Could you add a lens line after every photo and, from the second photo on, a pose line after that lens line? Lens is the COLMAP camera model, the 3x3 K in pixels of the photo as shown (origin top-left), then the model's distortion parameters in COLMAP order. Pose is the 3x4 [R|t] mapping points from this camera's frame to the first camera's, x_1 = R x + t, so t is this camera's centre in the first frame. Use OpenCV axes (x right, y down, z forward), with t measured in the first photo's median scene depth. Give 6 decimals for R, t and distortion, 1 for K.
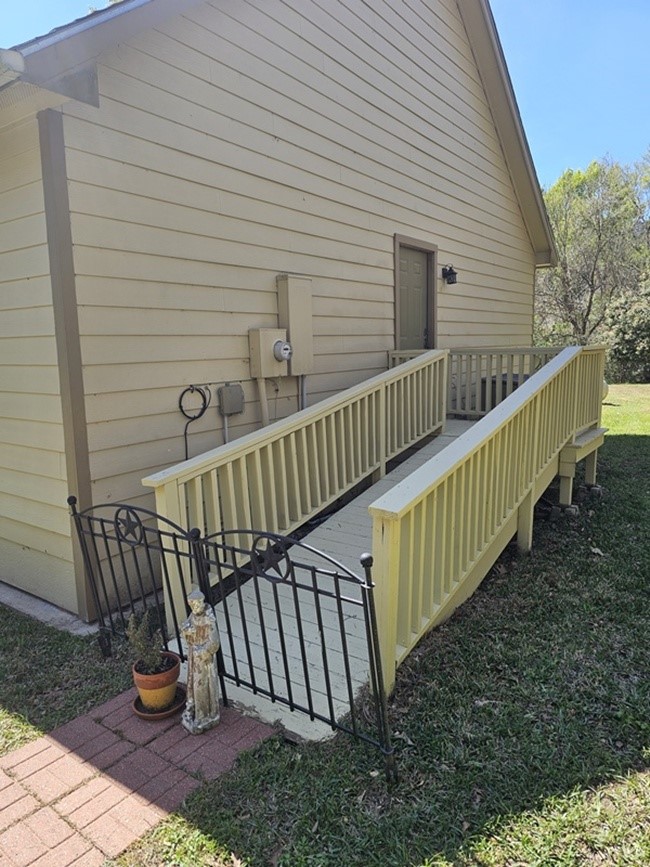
lens RADIAL K [[580.9, 0, 324.4], [0, 580.9, 429.5], [0, 0, 1]] dist [0.031952, -0.004147]
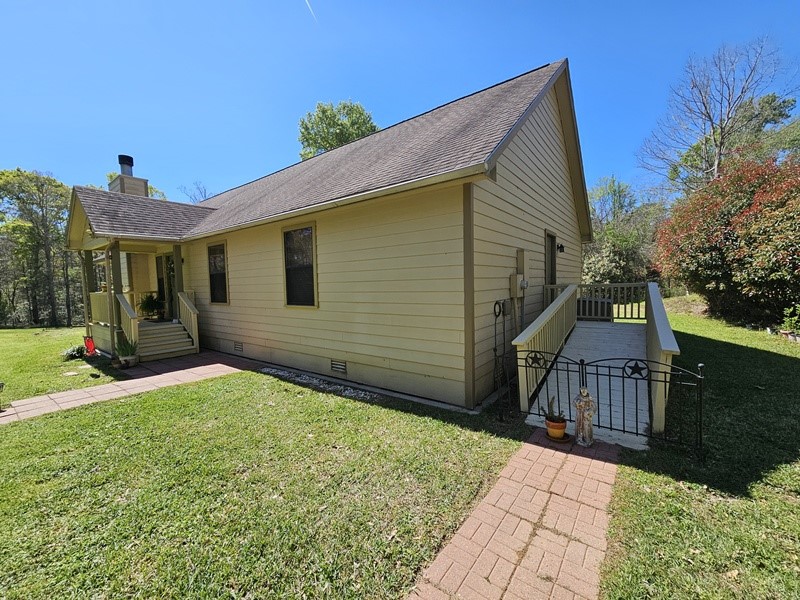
lens RADIAL K [[325.4, 0, 401.2], [0, 325.4, 308.2], [0, 0, 1]] dist [0.001353, 0.000606]
pose [[0.999848, -0.000409, -0.017408, -0.483753], [-0.000782, 0.997660, -0.068361, 0.029019], [0.017395, 0.068364, 0.997509, -0.175464]]
